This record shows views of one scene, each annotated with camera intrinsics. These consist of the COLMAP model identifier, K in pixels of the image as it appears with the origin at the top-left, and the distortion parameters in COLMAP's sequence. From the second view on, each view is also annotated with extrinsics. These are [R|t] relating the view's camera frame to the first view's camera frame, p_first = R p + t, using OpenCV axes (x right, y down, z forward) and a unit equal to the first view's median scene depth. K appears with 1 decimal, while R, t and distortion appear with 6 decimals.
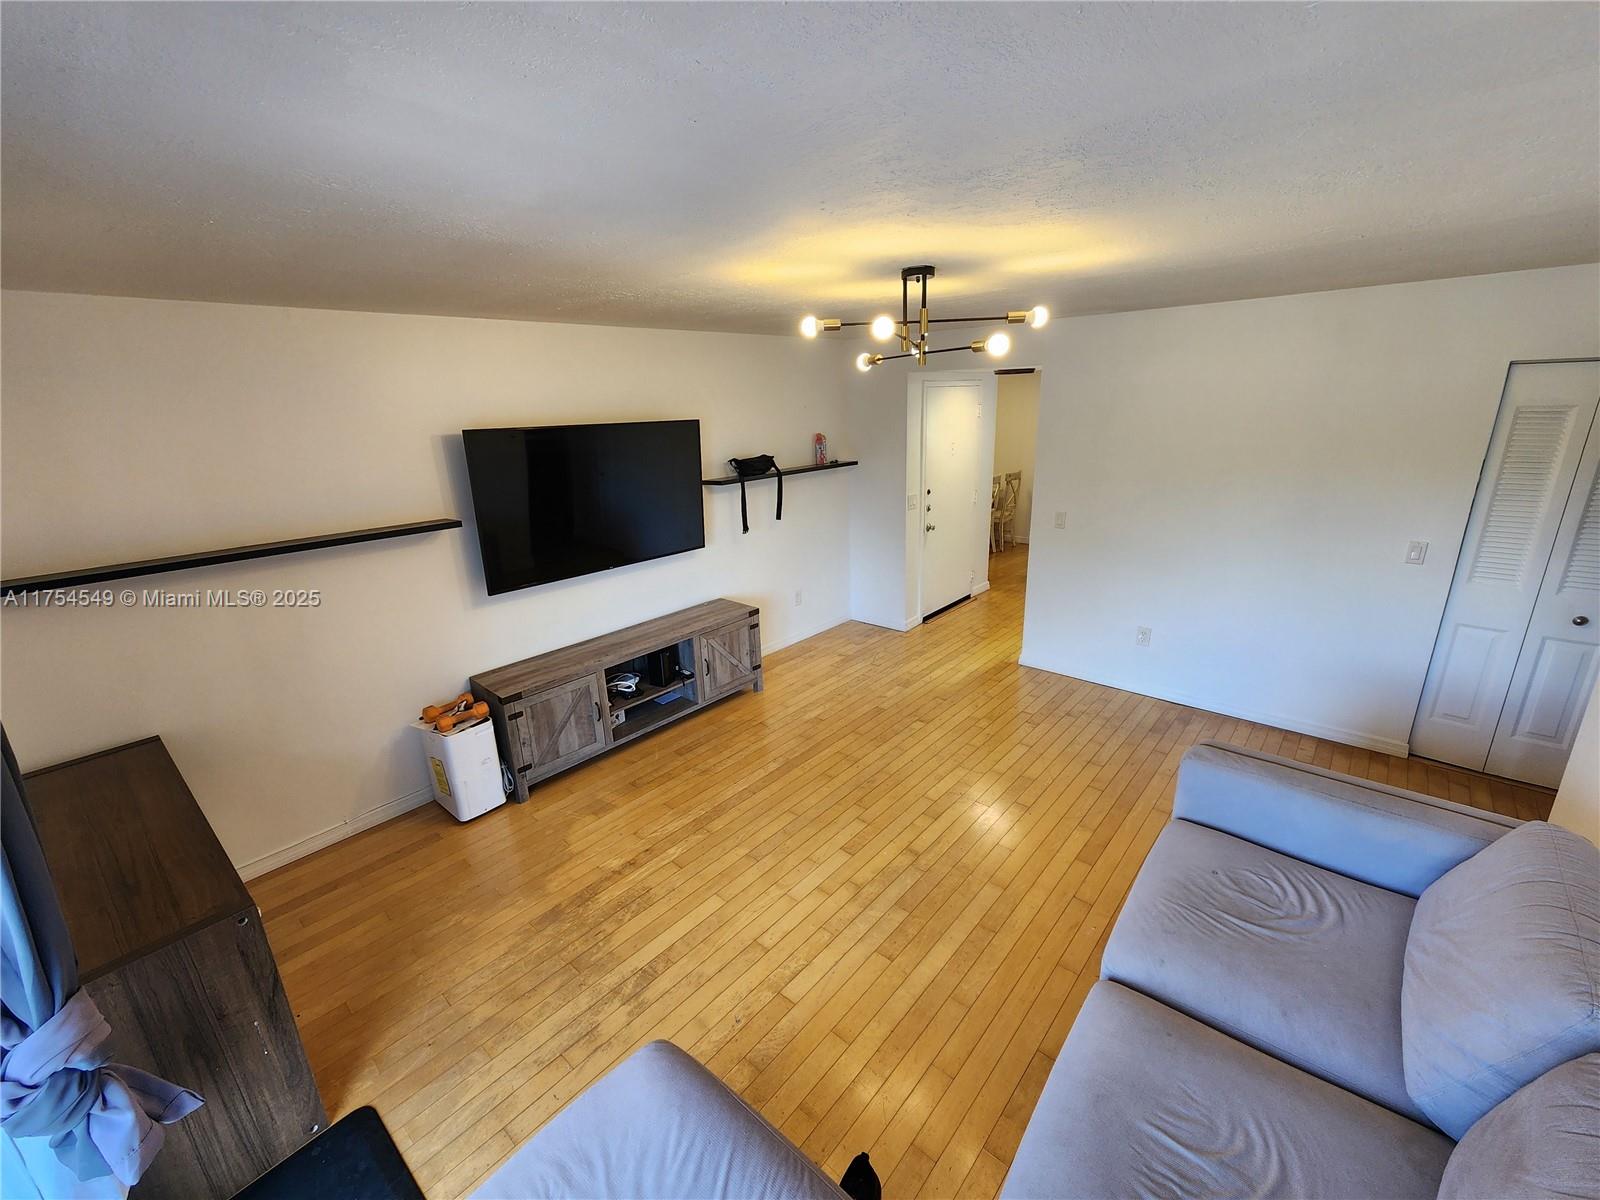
lens RADIAL K [[665.8, 0, 801.3], [0, 665.8, 597.7], [0, 0, 1]] dist [-0.004078, -0.000588]
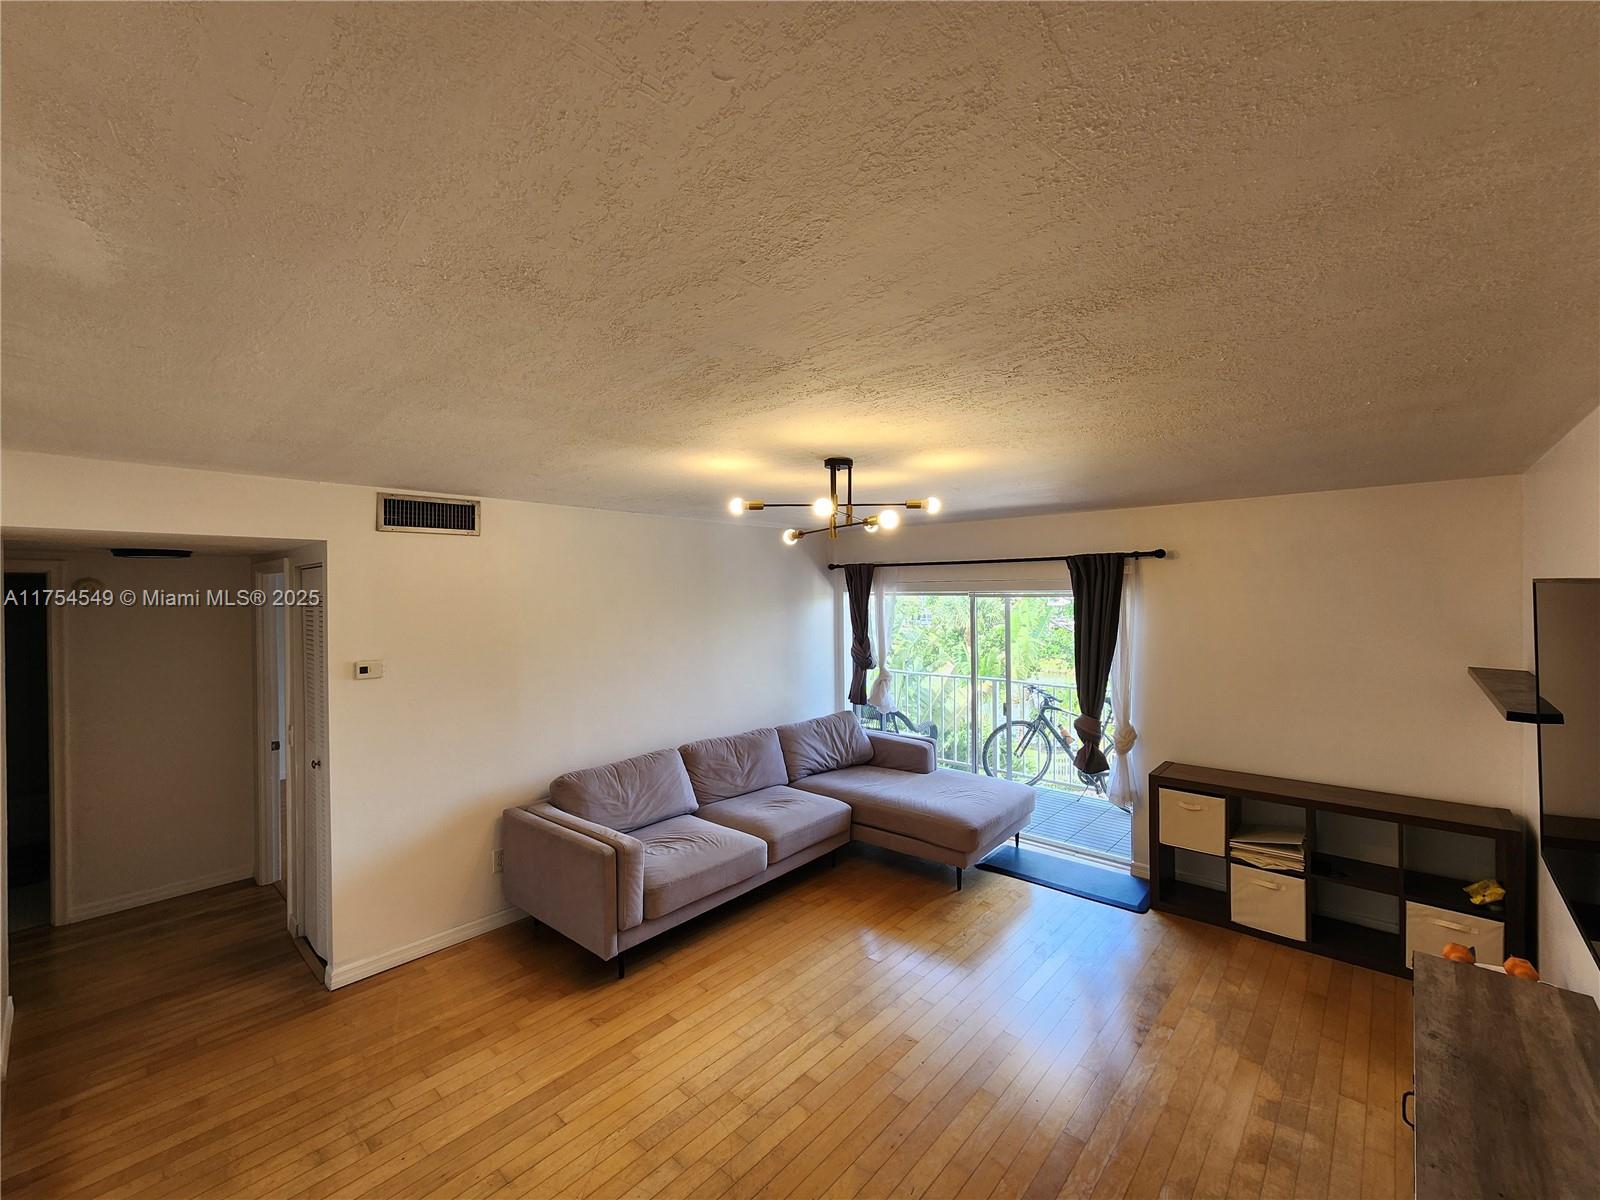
lens RADIAL K [[665.8, 0, 801.3], [0, 665.8, 597.7], [0, 0, 1]] dist [-0.004078, -0.000588]
pose [[-0.999040, 0.041980, -0.012491, 0.241423], [0.036403, 0.954440, 0.296173, -0.559876], [0.024356, 0.295434, -0.955053, 2.012094]]
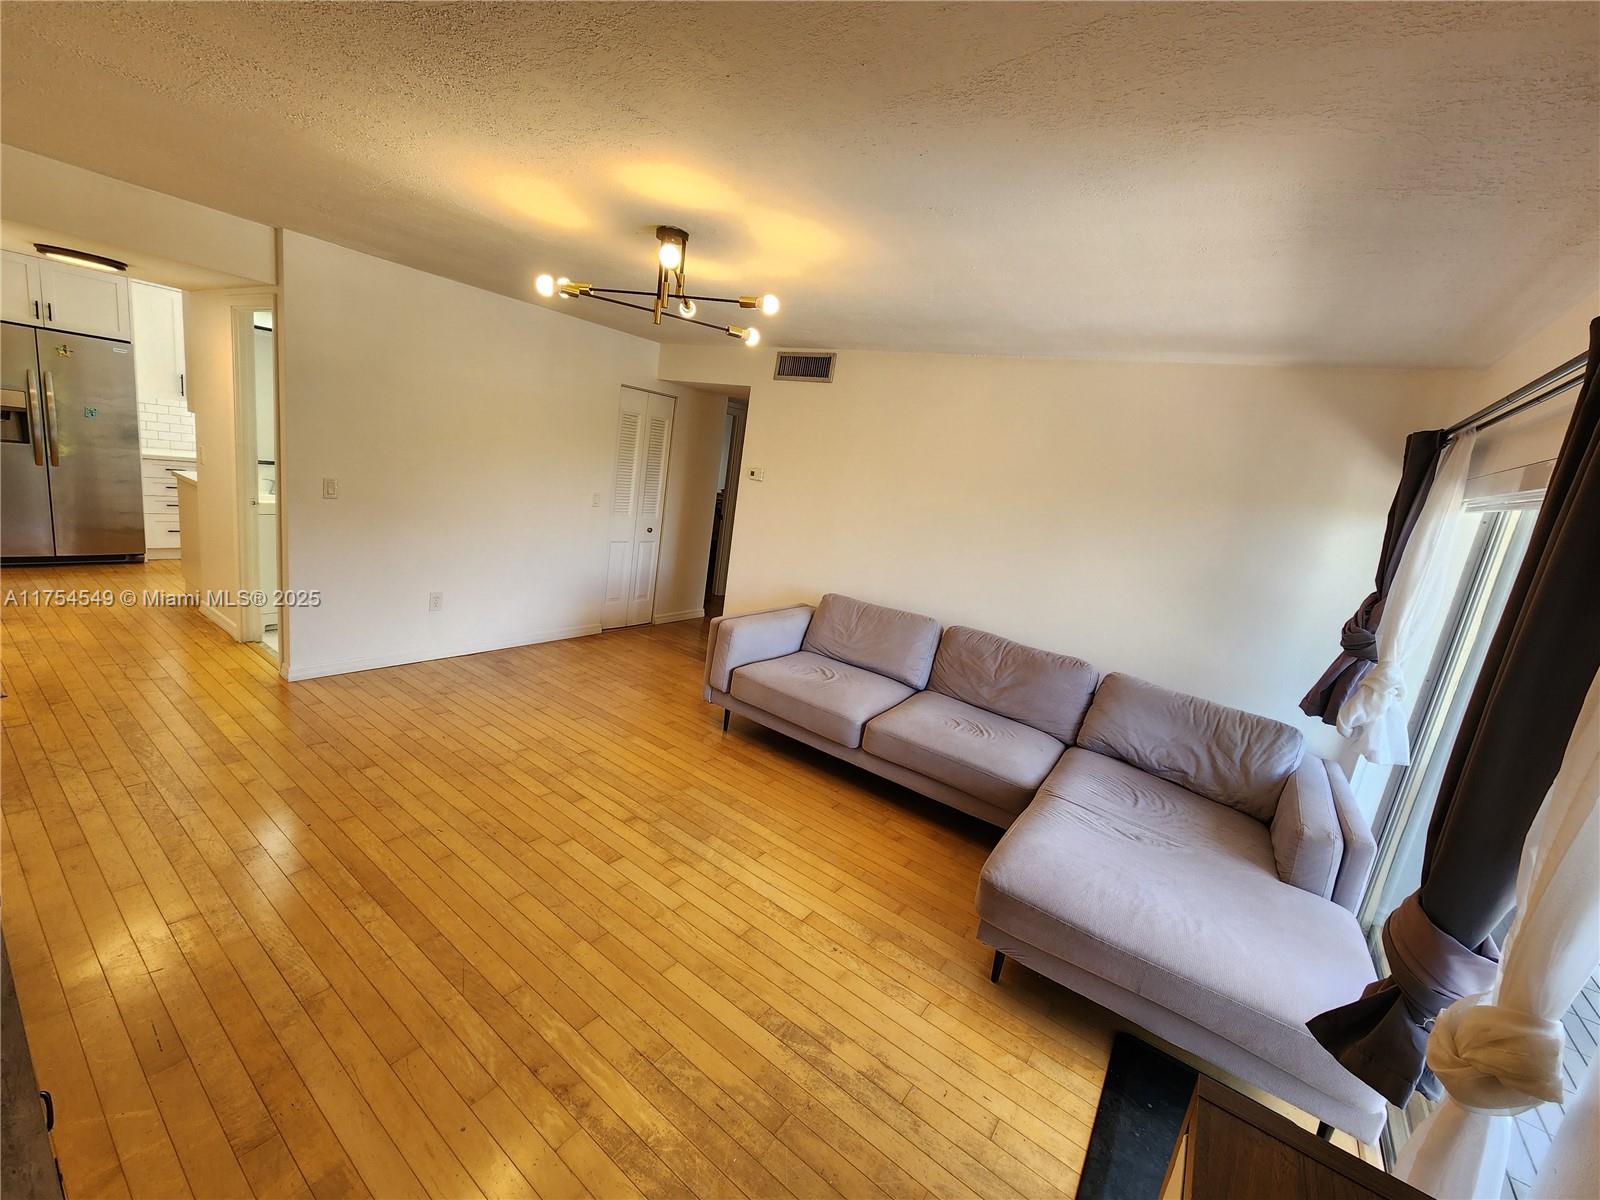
lens RADIAL K [[665.8, 0, 801.3], [0, 665.8, 597.7], [0, 0, 1]] dist [-0.004078, -0.000588]
pose [[-0.111291, -0.186839, 0.976066, -0.896233], [0.153622, 0.967127, 0.202644, -0.111868], [-0.981842, 0.172498, -0.078930, 0.916596]]
